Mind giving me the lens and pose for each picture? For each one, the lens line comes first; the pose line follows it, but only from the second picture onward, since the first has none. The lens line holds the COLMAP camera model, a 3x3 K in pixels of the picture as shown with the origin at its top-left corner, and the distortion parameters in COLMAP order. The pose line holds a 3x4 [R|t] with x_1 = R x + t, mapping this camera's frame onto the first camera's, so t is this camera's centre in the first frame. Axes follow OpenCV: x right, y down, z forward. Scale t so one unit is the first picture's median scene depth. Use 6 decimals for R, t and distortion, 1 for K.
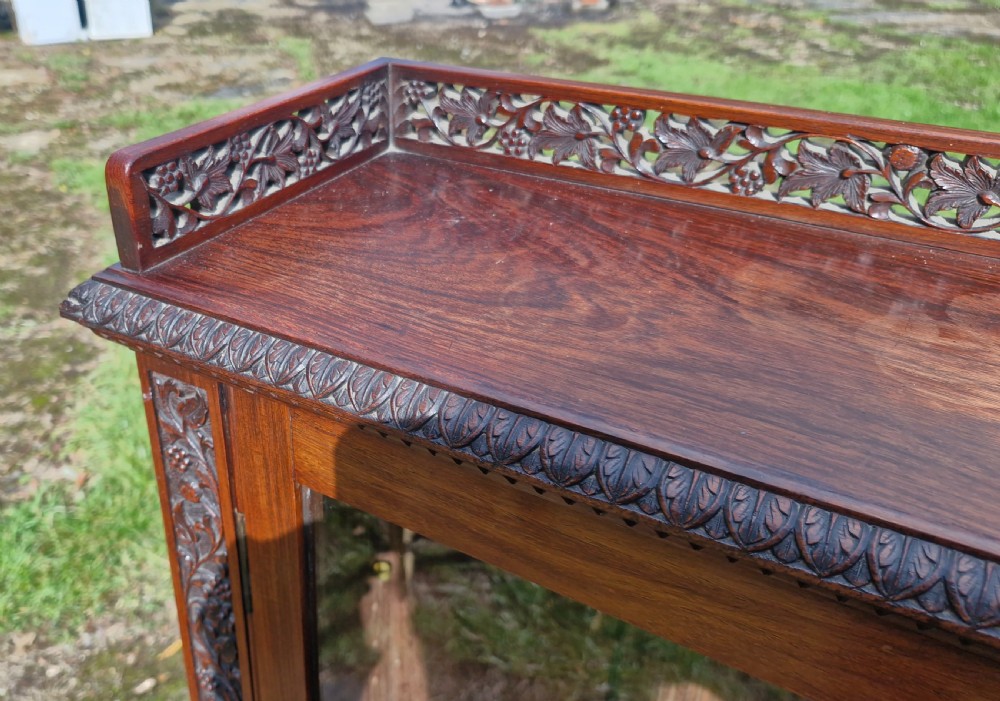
lens RADIAL K [[897.5, 0, 373.6], [0, 897.5, 361.7], [0, 0, 1]] dist [0.034578, -0.034727]
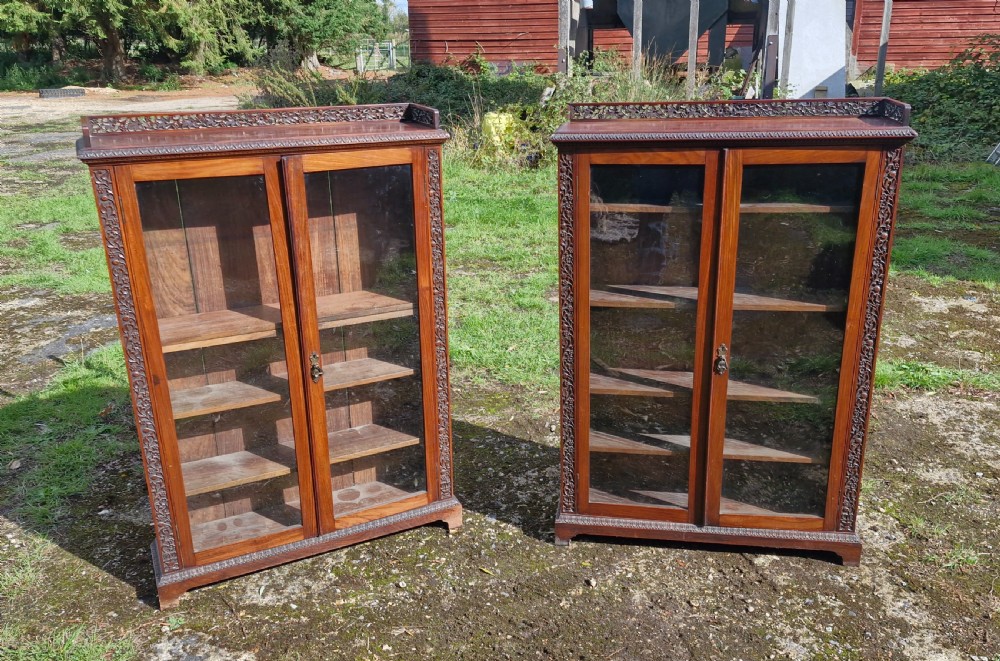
lens RADIAL K [[862.5, 0, 529.3], [0, 862.5, 331.4], [0, 0, 1]] dist [0.102104, -0.128211]
pose [[0.522733, -0.287783, 0.802453, -2.783870], [0.427193, 0.903012, 0.045565, 1.440058], [-0.737737, 0.318984, 0.594973, -3.004710]]
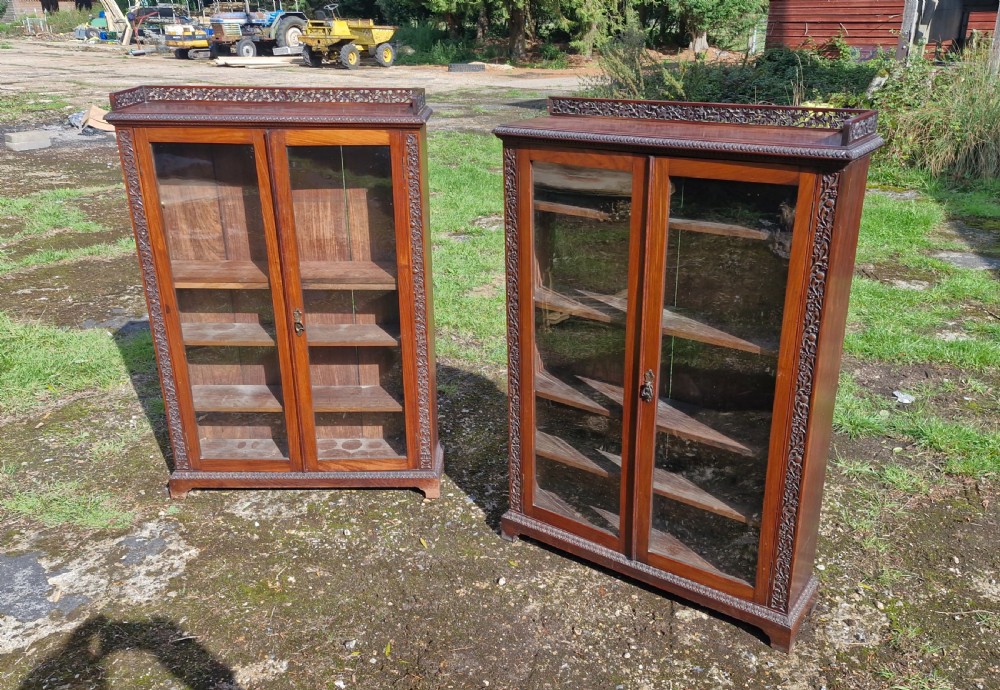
lens RADIAL K [[868.3, 0, 508.0], [0, 868.3, 348.3], [0, 0, 1]] dist [0.088464, -0.102905]
pose [[0.856034, -0.187978, 0.481529, -1.014811], [0.254299, 0.964159, -0.075691, 2.278224], [-0.450042, 0.187247, 0.873156, -4.568649]]
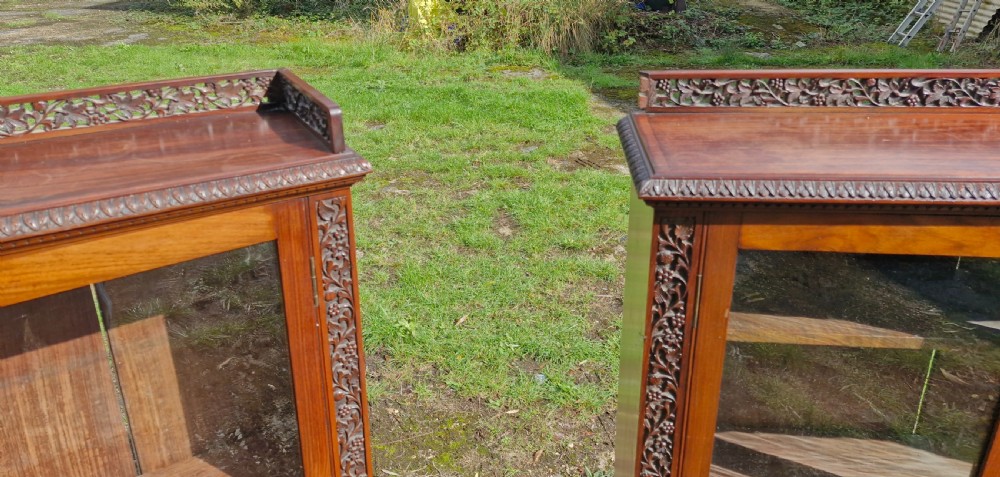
lens RADIAL K [[694.6, 0, 496.4], [0, 694.6, 194.4], [0, 0, 1]] dist [0.053966, -0.030908]
pose [[0.459057, -0.335819, 0.822491, 0.120467], [0.440076, 0.890195, 0.117842, 0.441226], [-0.771751, 0.307863, 0.556436, -1.136823]]
